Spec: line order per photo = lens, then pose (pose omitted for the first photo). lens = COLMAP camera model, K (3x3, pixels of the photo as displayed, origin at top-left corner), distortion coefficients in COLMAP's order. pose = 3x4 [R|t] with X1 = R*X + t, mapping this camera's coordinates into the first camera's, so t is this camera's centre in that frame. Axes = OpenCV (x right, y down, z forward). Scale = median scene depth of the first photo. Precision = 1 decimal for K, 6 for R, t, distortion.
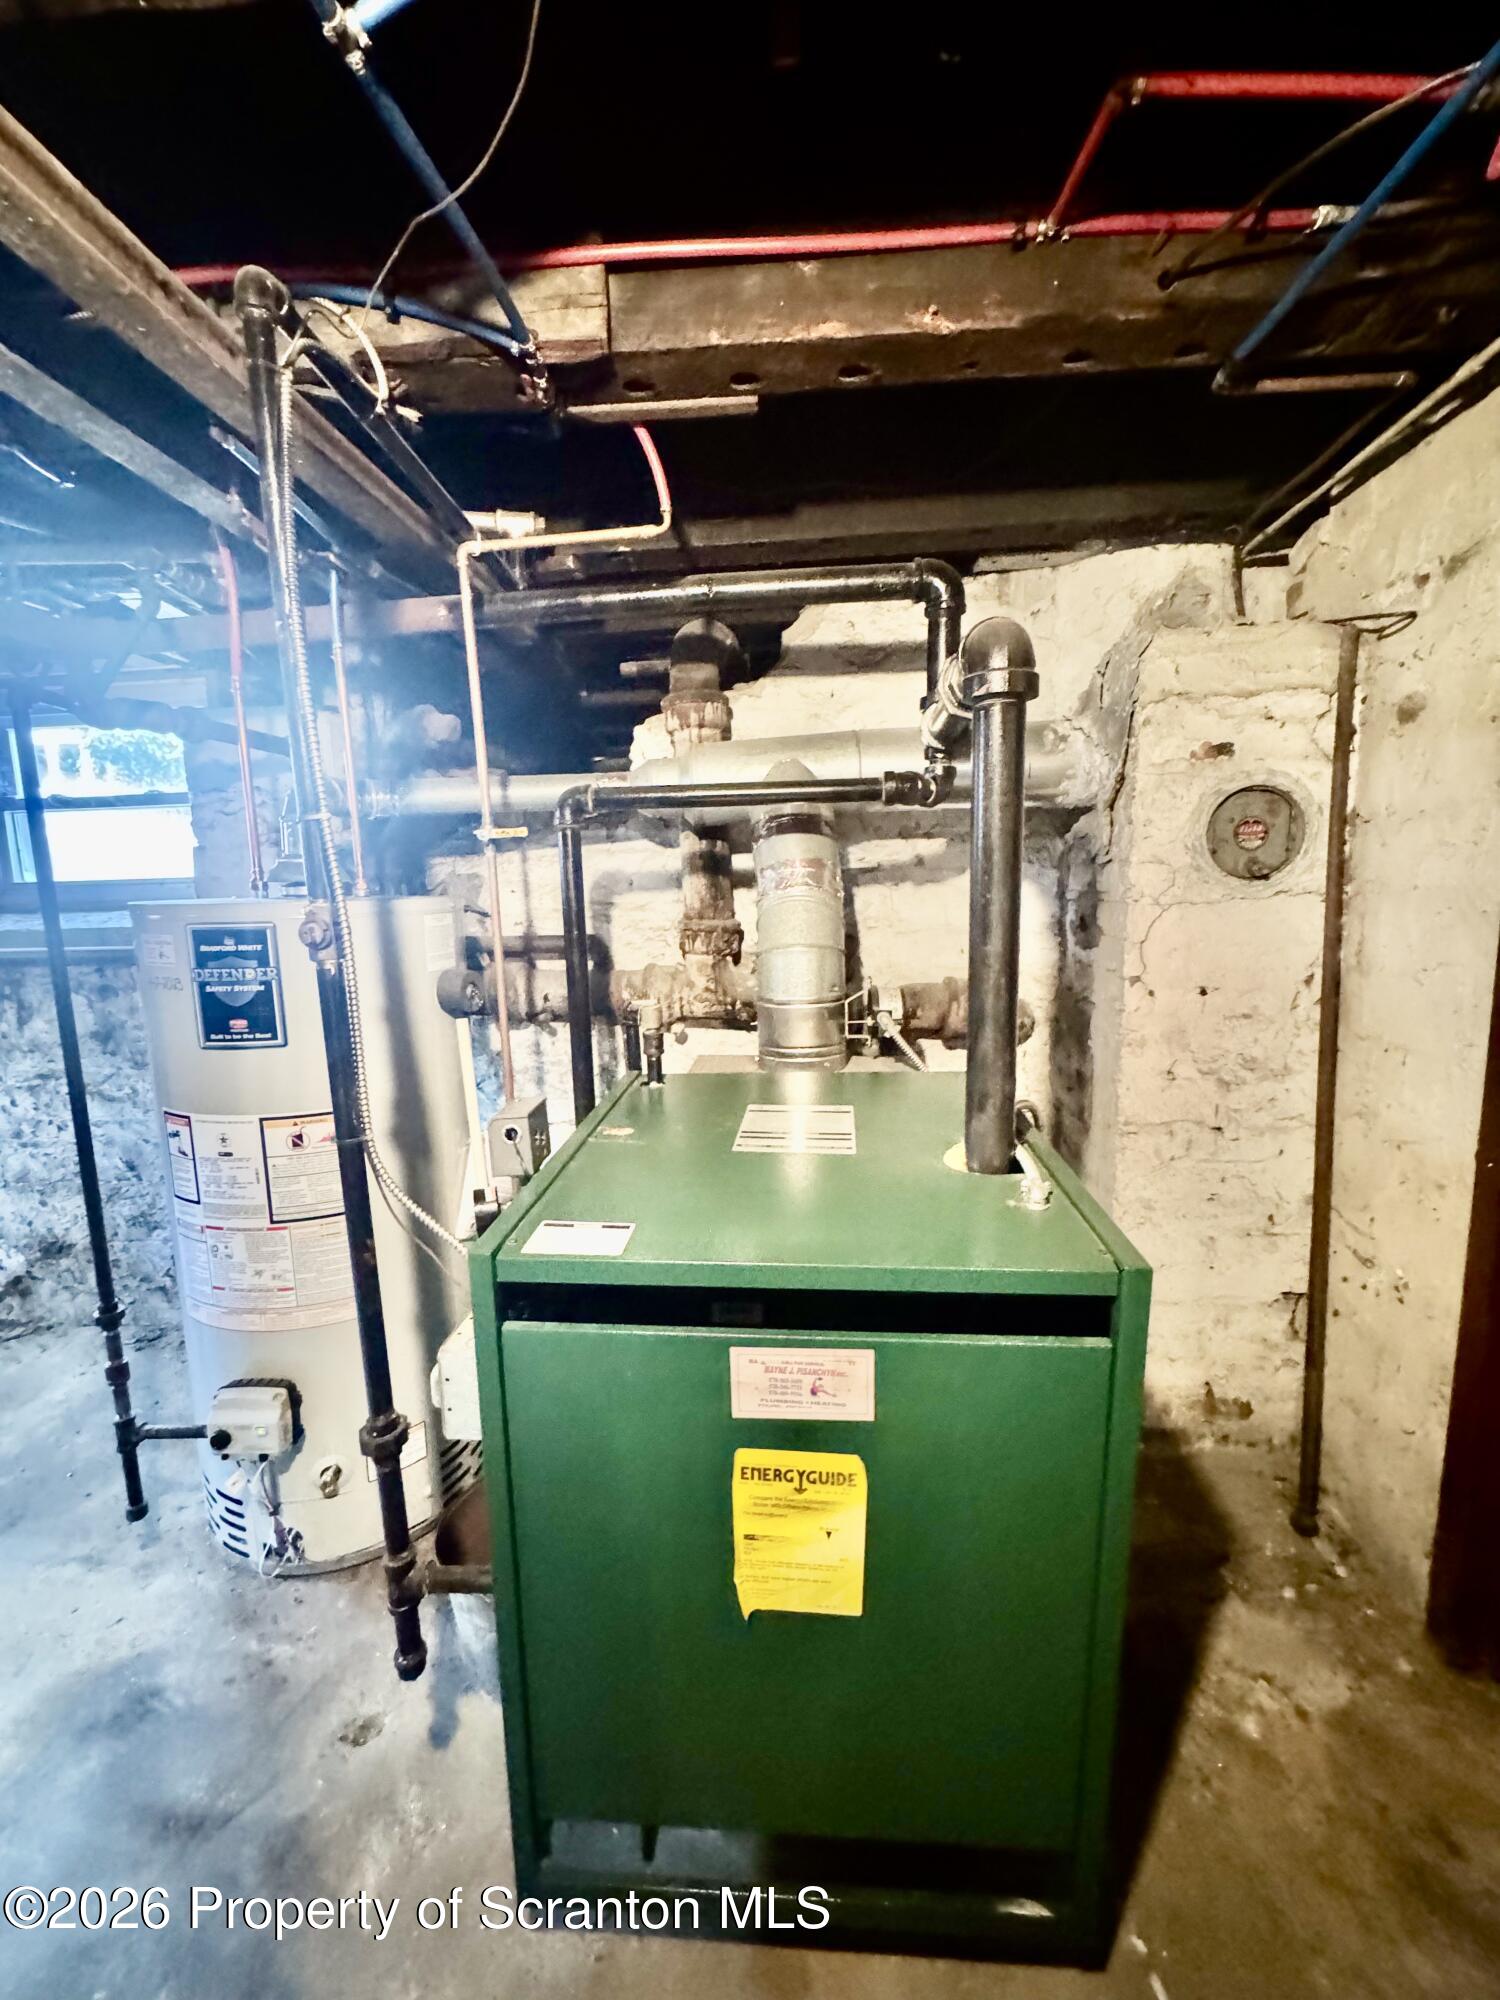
lens RADIAL K [[798.5, 0, 747.1], [0, 798.5, 999.4], [0, 0, 1]] dist [-0.003012, -0.000015]
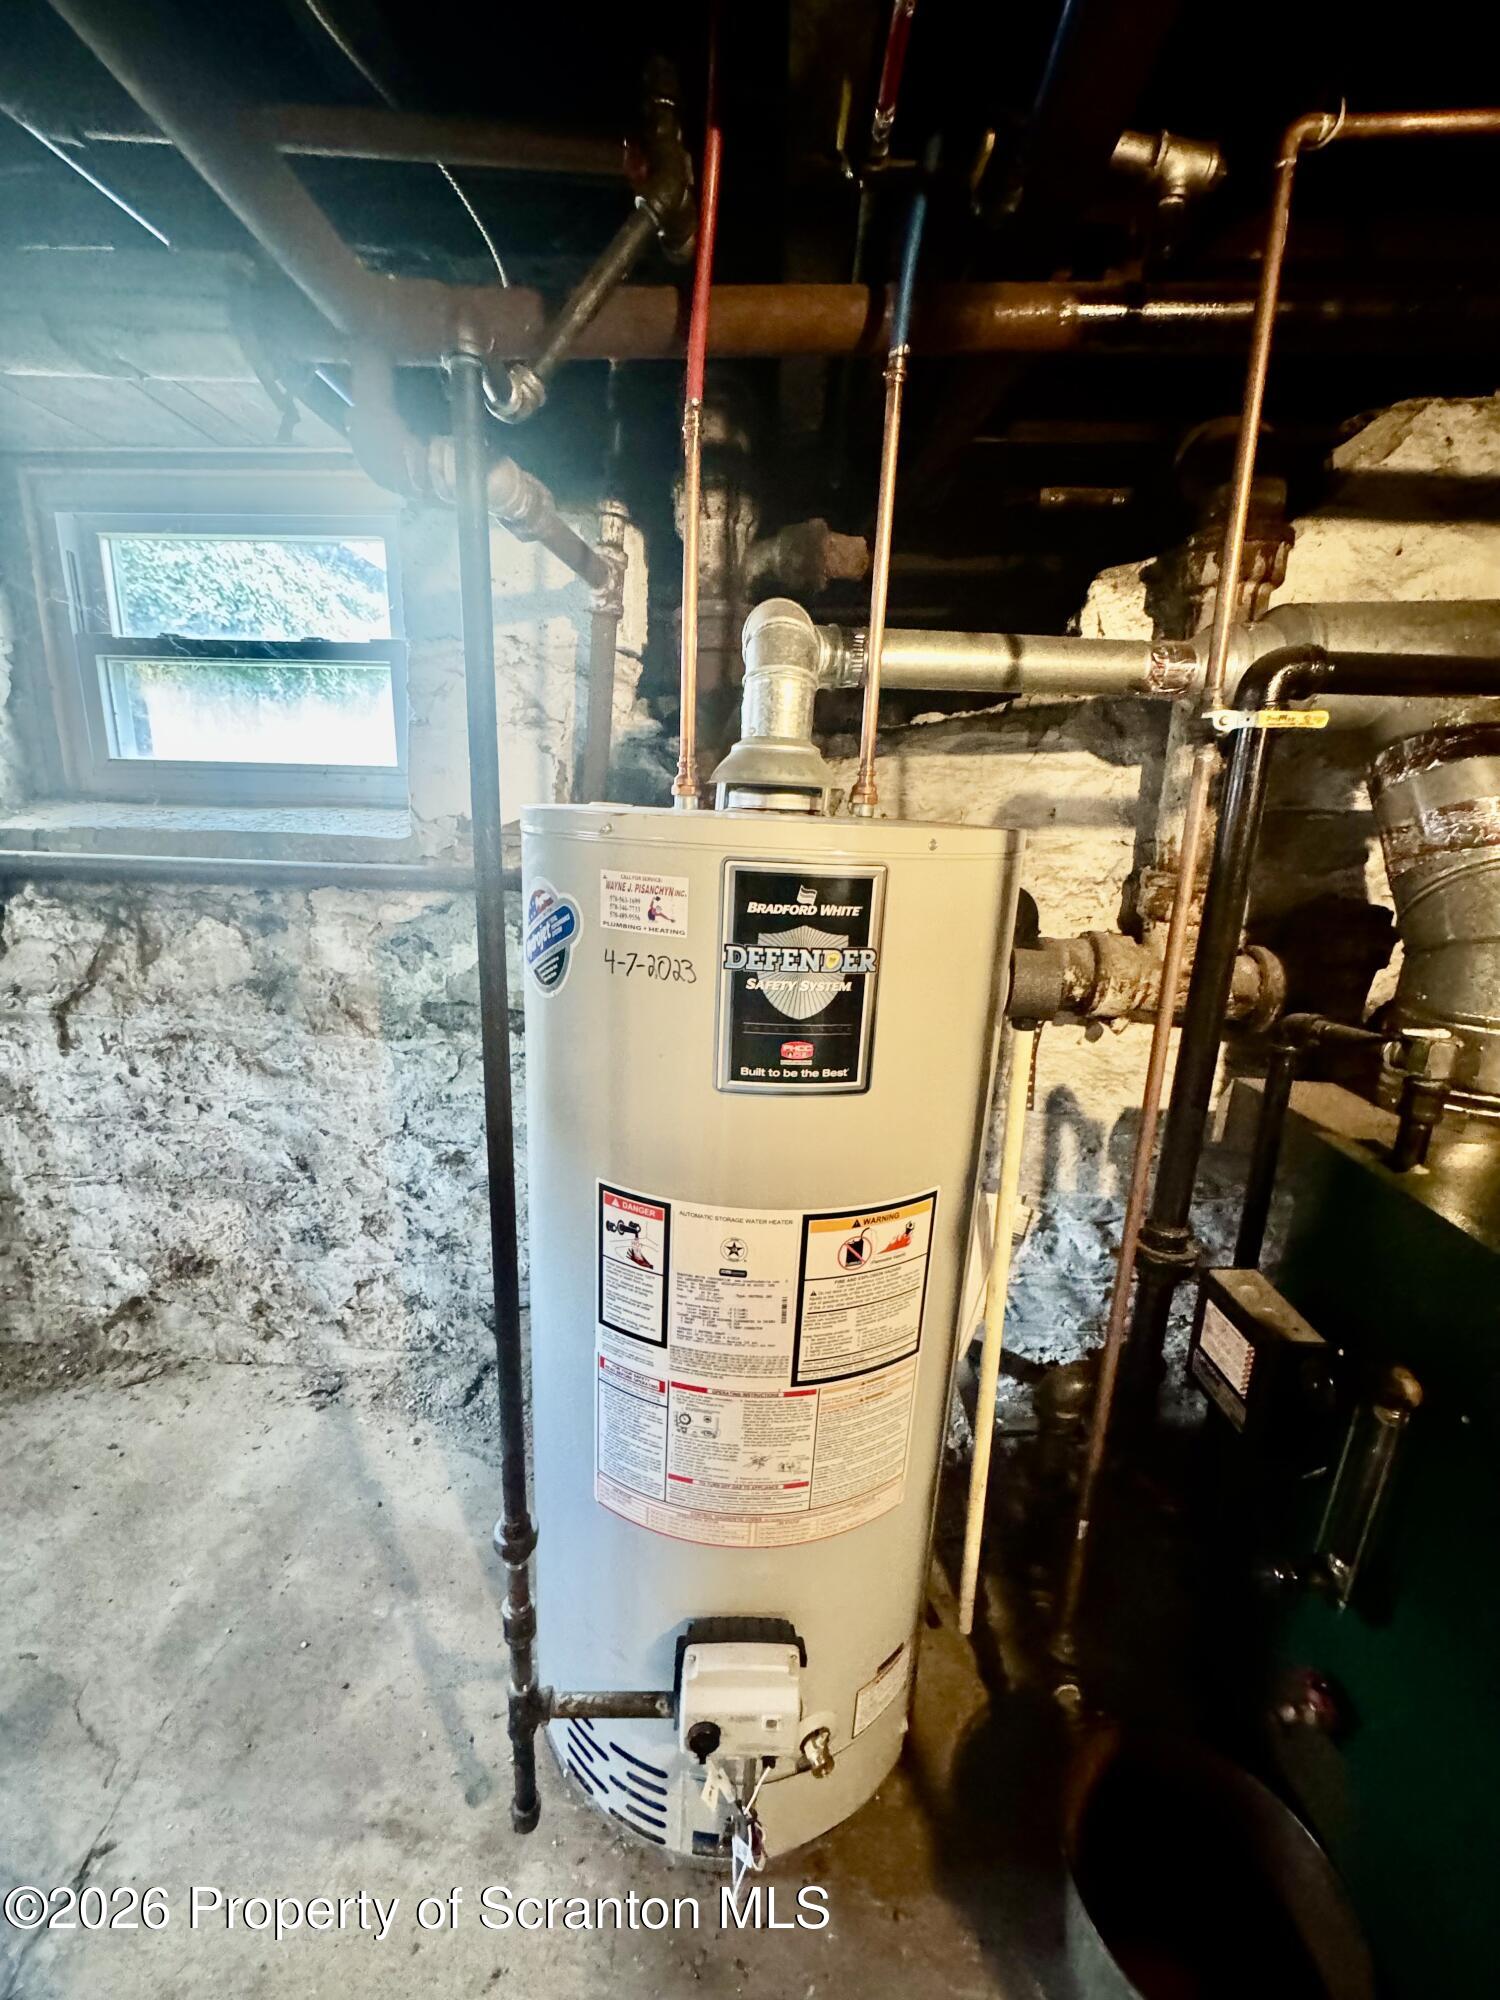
lens RADIAL K [[798.5, 0, 749.9], [0, 798.5, 999.5], [0, 0, 1]] dist [-0.003012, -0.000015]
pose [[0.997948, 0.049604, 0.040495, -0.621188], [-0.053104, 0.994480, 0.090492, -0.045506], [-0.035783, -0.092457, 0.995074, 0.420343]]
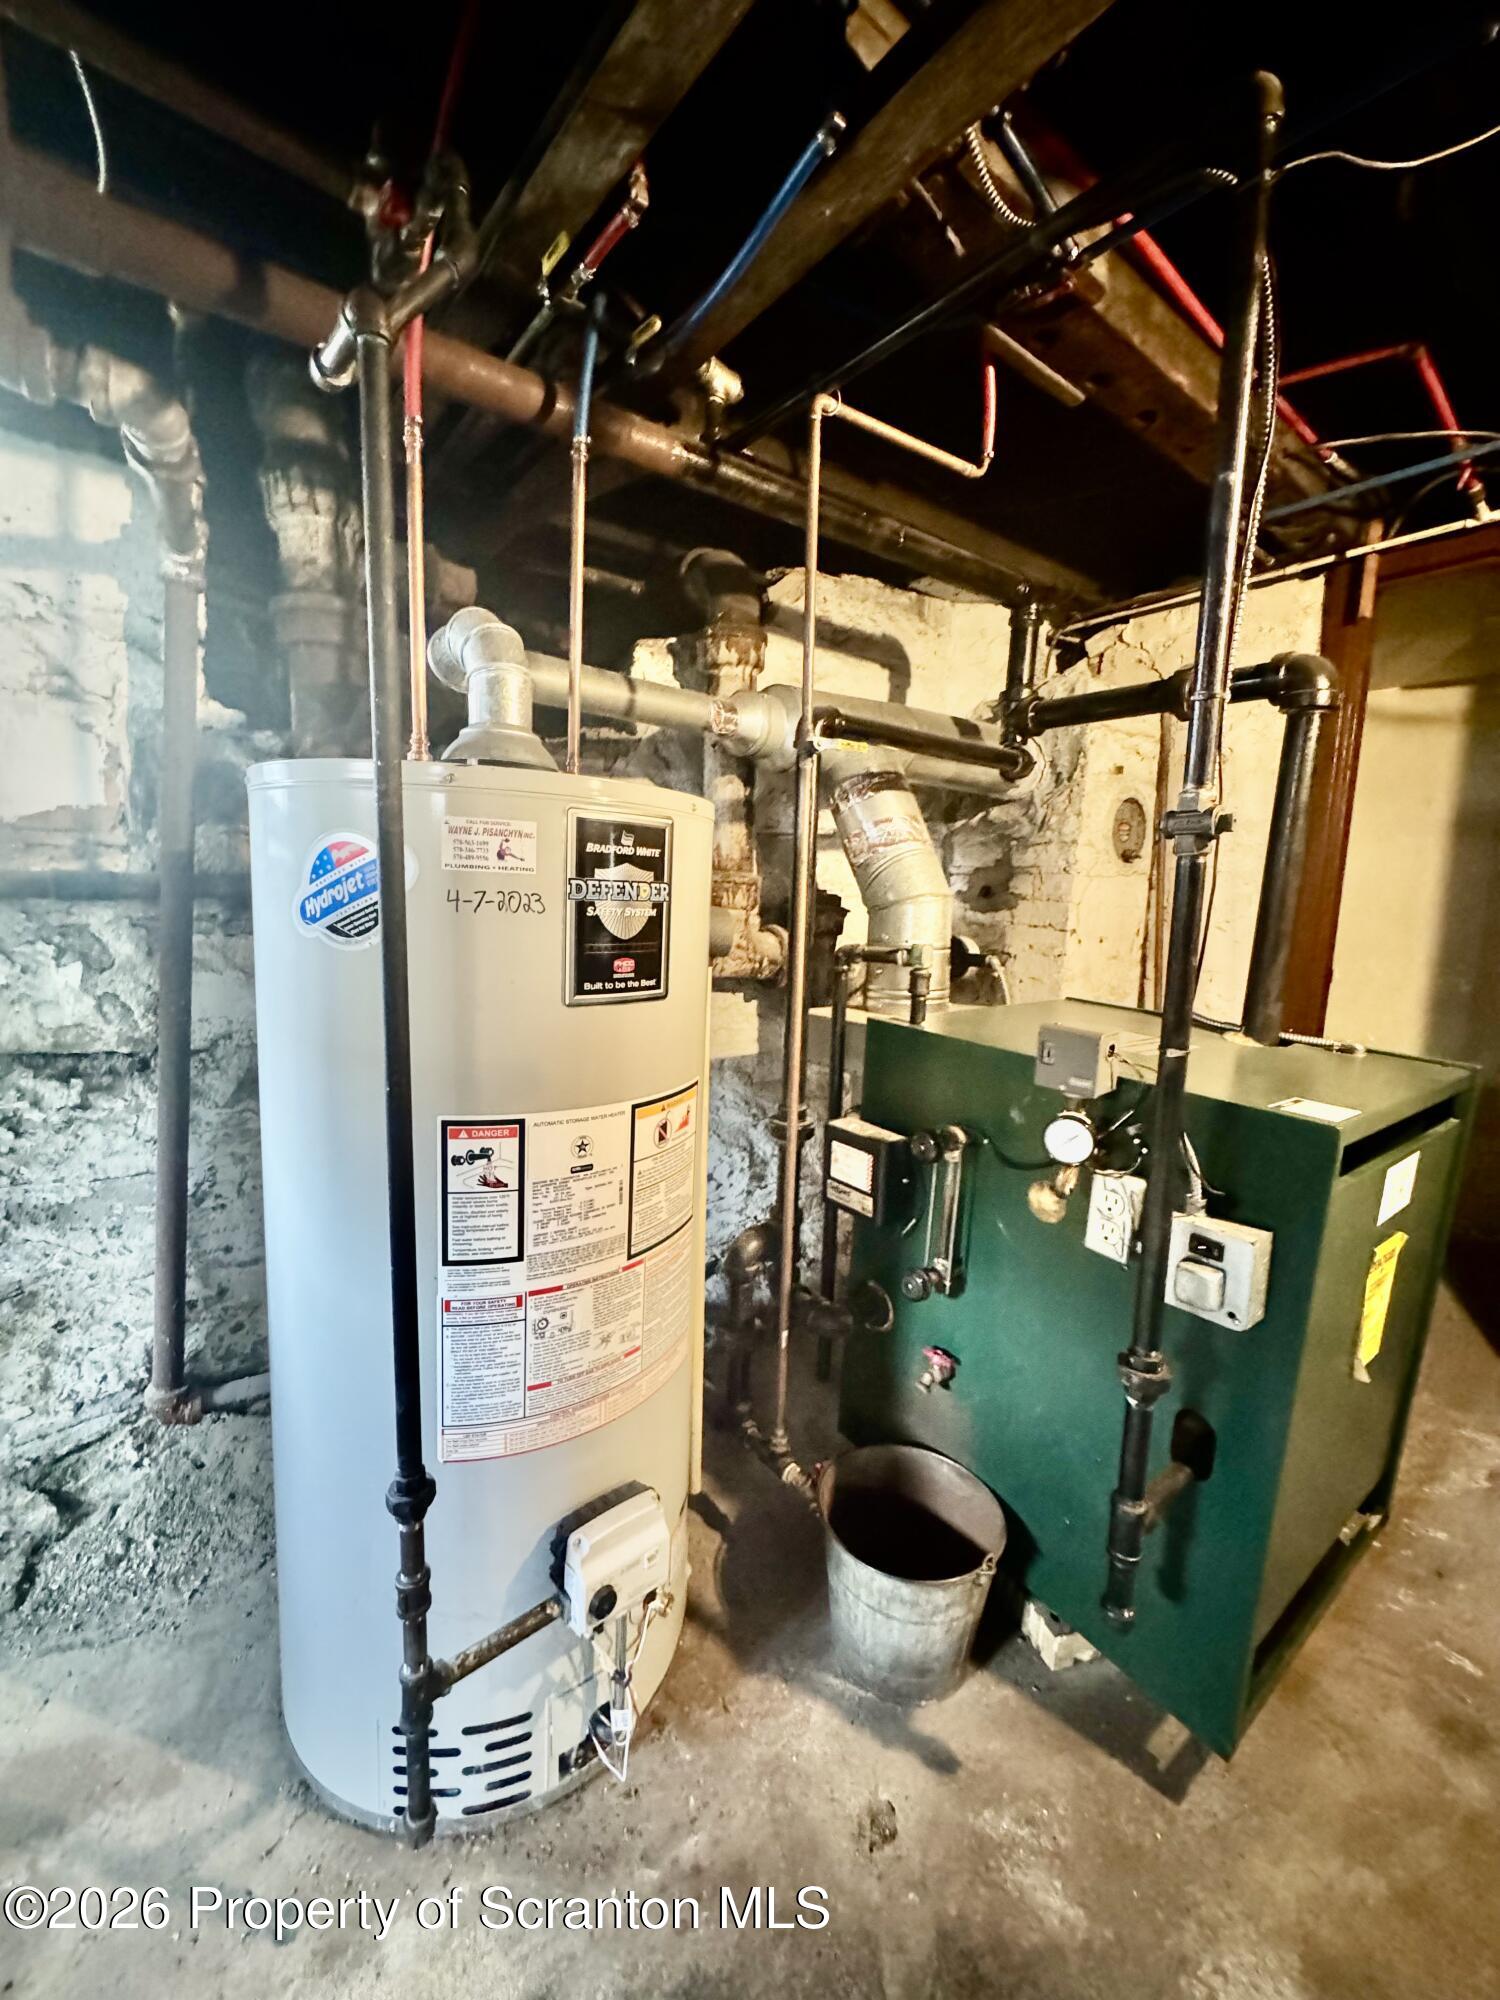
lens RADIAL K [[798.5, 0, 750.0], [0, 798.5, 999.1], [0, 0, 1]] dist [-0.003012, -0.000015]
pose [[0.747808, -0.044394, 0.662429, -0.900127], [0.045406, 0.998846, 0.015682, 0.047496], [-0.662361, 0.018351, 0.748960, 0.384128]]
